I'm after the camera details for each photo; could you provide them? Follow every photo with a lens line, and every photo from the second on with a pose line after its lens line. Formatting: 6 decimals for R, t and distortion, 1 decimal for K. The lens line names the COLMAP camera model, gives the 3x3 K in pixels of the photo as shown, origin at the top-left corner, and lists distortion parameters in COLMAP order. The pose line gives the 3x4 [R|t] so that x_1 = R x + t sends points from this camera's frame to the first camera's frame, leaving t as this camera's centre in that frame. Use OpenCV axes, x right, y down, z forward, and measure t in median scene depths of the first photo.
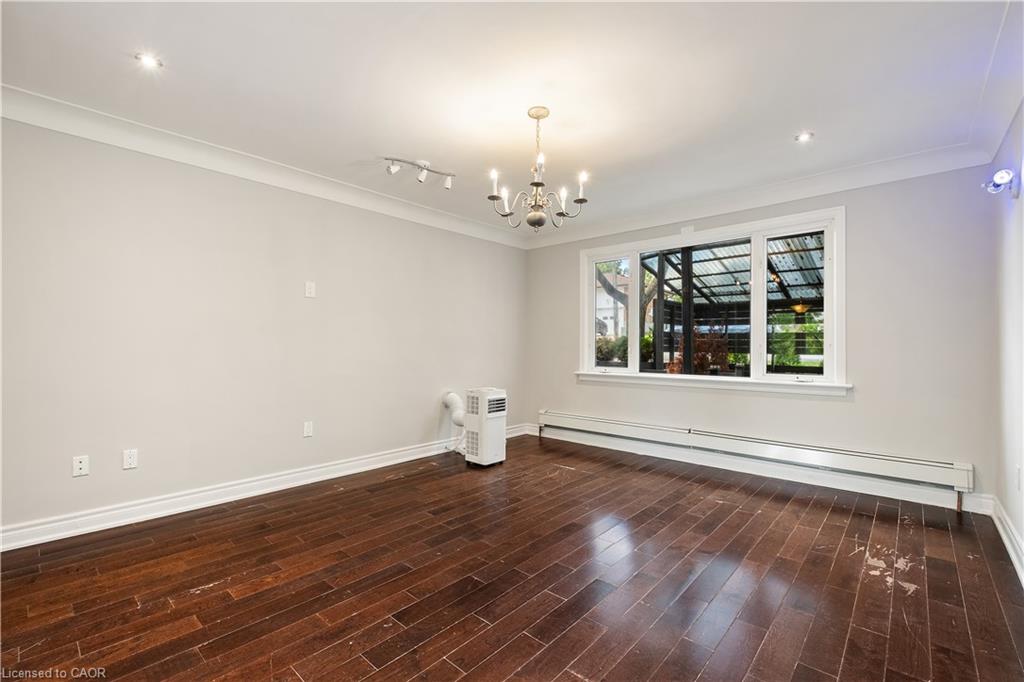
lens RADIAL K [[442.7, 0, 508.0], [0, 442.7, 344.3], [0, 0, 1]] dist [-0.005581, -0.001065]
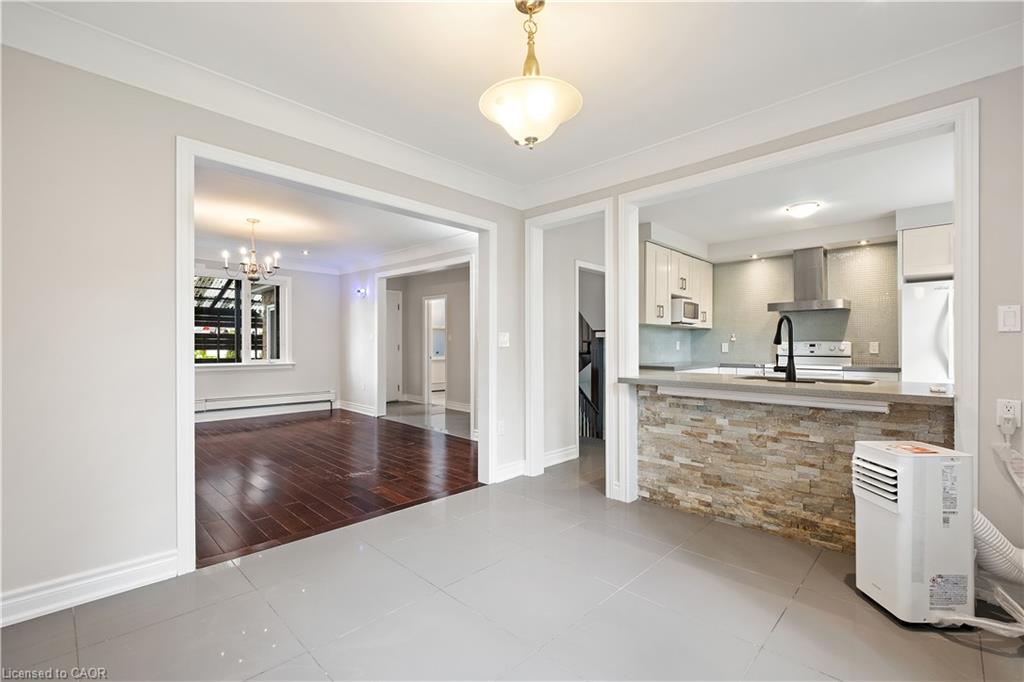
lens RADIAL K [[442.7, 0, 508.0], [0, 442.7, 344.3], [0, 0, 1]] dist [-0.005581, -0.001065]
pose [[0.030459, -0.007734, 0.999506, -1.756182], [-0.003391, 0.999964, 0.007841, -0.021497], [-0.999530, -0.003628, 0.030431, -0.120527]]
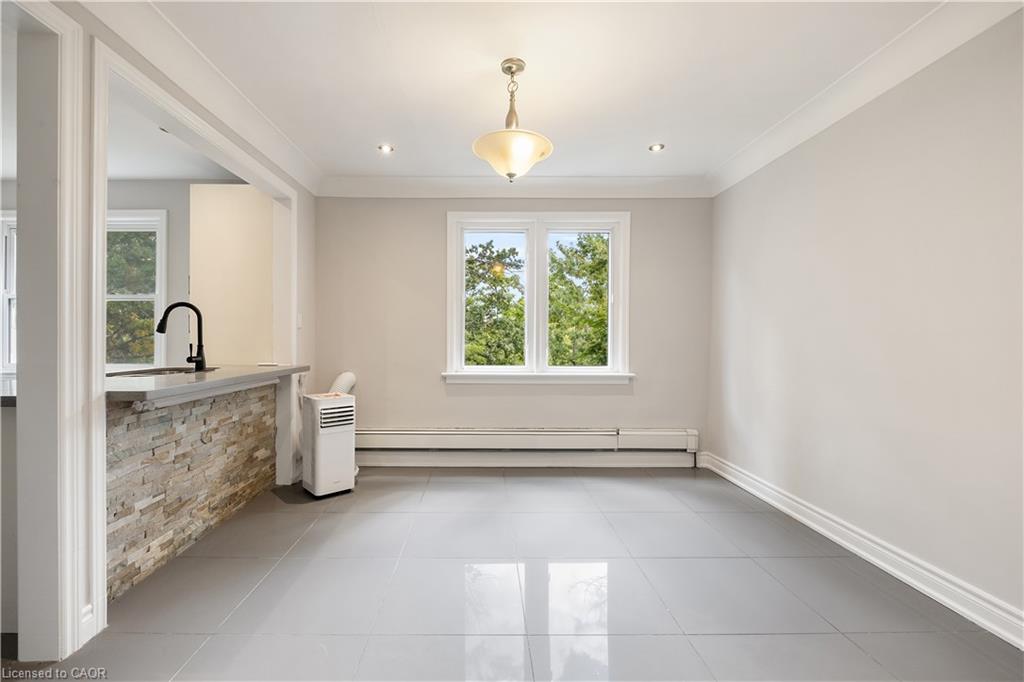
lens RADIAL K [[450.6, 0, 479.7], [0, 450.6, 340.0], [0, 0, 1]] dist [0.001999, -0.000163]
pose [[-0.744380, -0.004811, -0.667739, -0.472786], [-0.004755, 0.999987, -0.001904, -0.001754], [0.667739, 0.001757, -0.744393, 0.461913]]
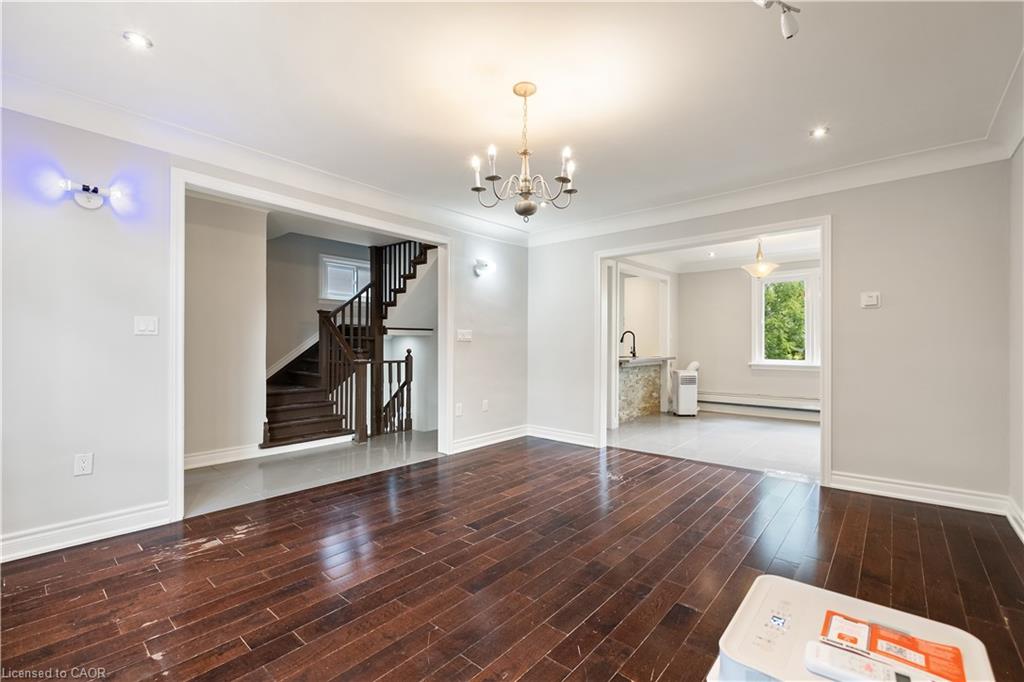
lens RADIAL K [[442.7, 0, 508.0], [0, 442.7, 344.3], [0, 0, 1]] dist [-0.005581, -0.001065]
pose [[-0.999864, -0.004021, -0.015987, 0.115256], [-0.003998, 0.999991, -0.001459, 0.002027], [0.015992, -0.001395, -0.999871, 1.909026]]
